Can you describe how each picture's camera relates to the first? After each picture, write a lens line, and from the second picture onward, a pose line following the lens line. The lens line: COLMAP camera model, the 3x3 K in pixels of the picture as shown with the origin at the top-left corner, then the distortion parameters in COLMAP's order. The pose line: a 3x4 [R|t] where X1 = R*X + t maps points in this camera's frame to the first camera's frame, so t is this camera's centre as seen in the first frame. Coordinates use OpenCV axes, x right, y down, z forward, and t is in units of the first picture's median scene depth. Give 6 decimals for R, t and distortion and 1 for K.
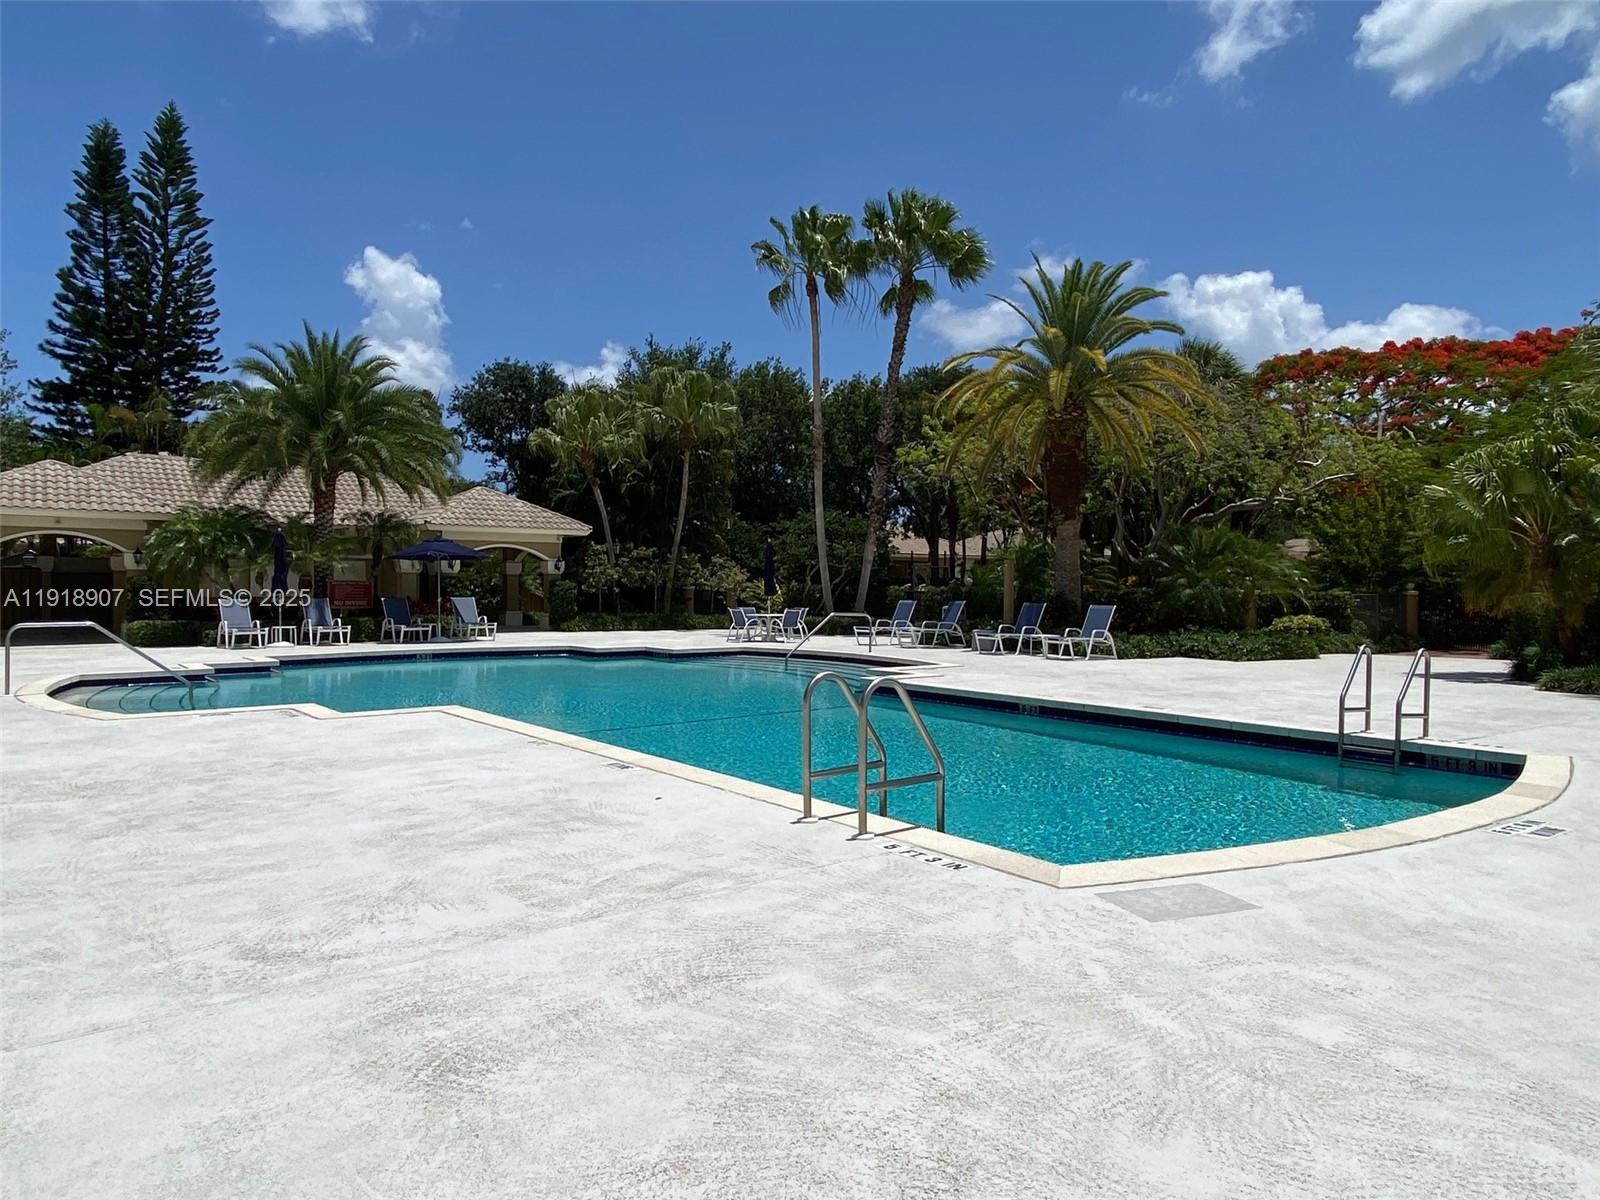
lens RADIAL K [[1058.2, 0, 784.1], [0, 1058.2, 598.2], [0, 0, 1]] dist [0.082767, -0.100571]
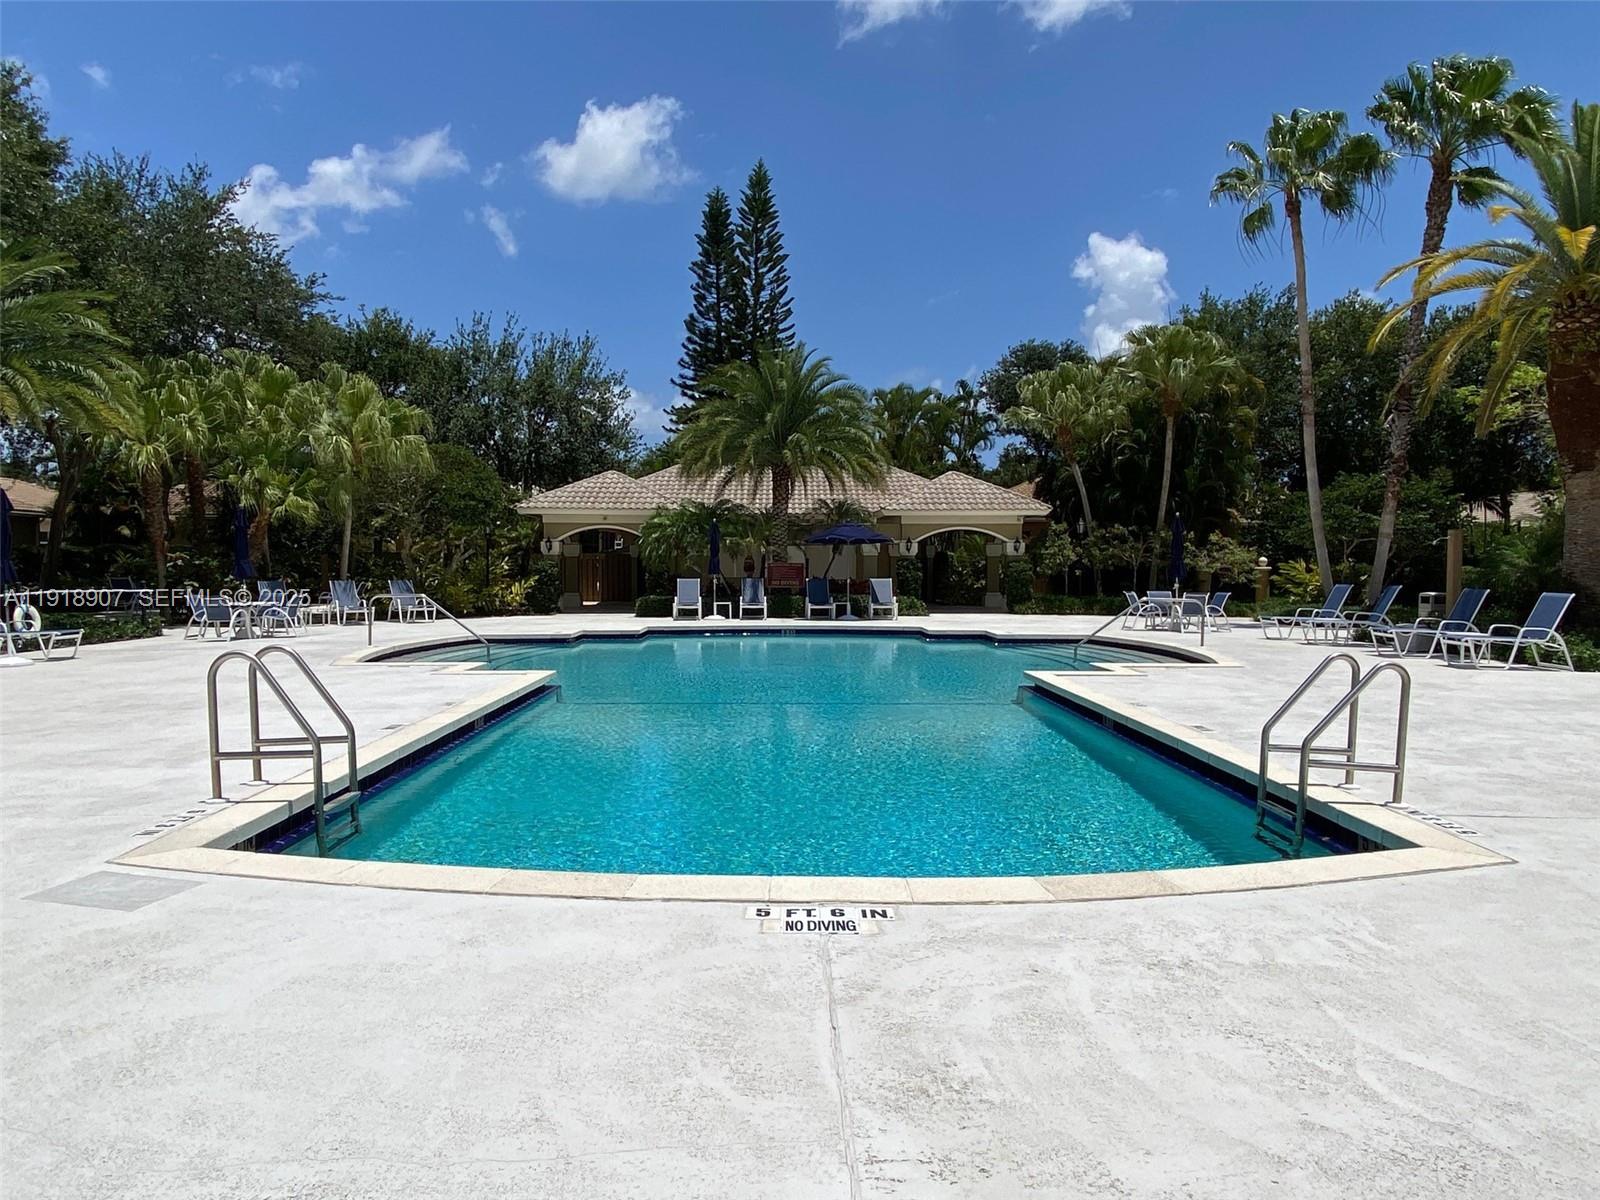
lens RADIAL K [[1058.2, 0, 784.1], [0, 1058.2, 598.2], [0, 0, 1]] dist [0.082767, -0.100571]
pose [[0.796710, 0.014531, -0.604187, 0.213111], [-0.003467, 0.999804, 0.019475, -0.001302], [0.604352, -0.013421, 0.796604, 0.085393]]
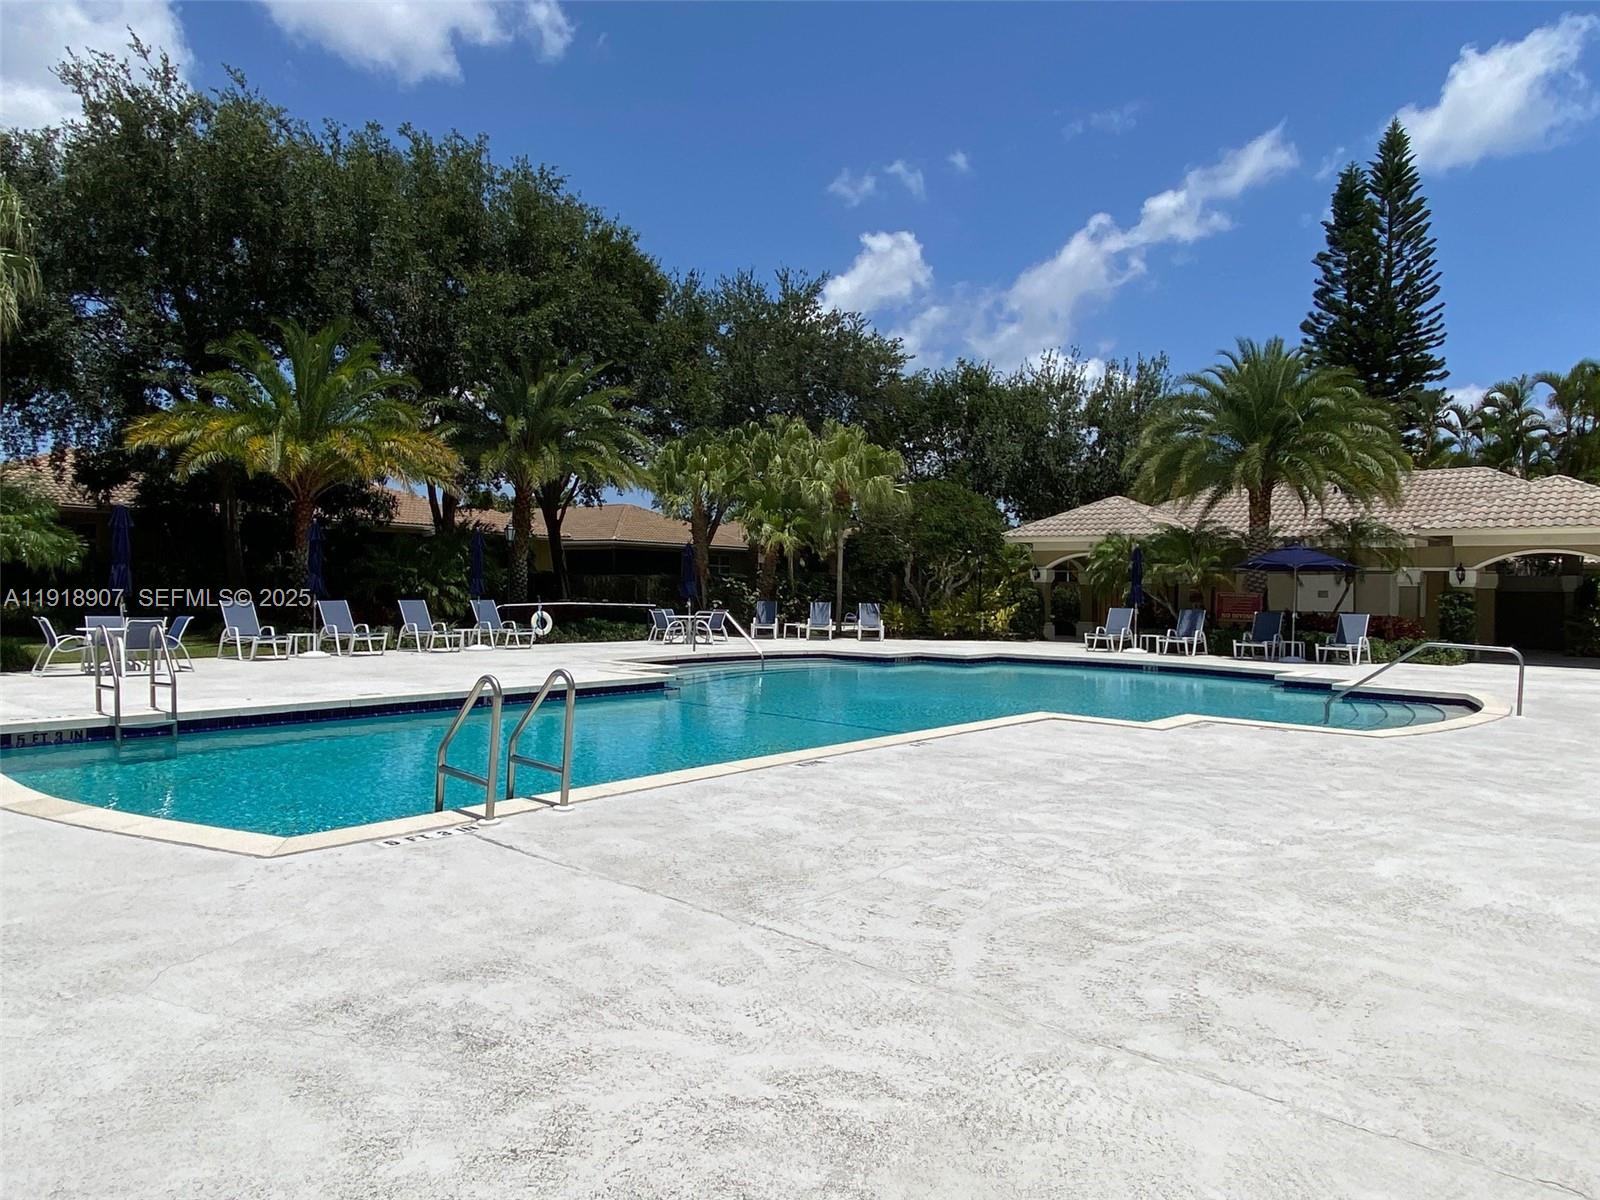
lens RADIAL K [[1094.9, 0, 793.6], [0, 1094.9, 556.9], [0, 0, 1]] dist [0.094965, 0.001859]
pose [[0.211526, -0.030632, -0.976892, 0.406097], [-0.023939, 0.999047, -0.036510, -0.002726], [0.977079, 0.031109, 0.210591, 0.299804]]
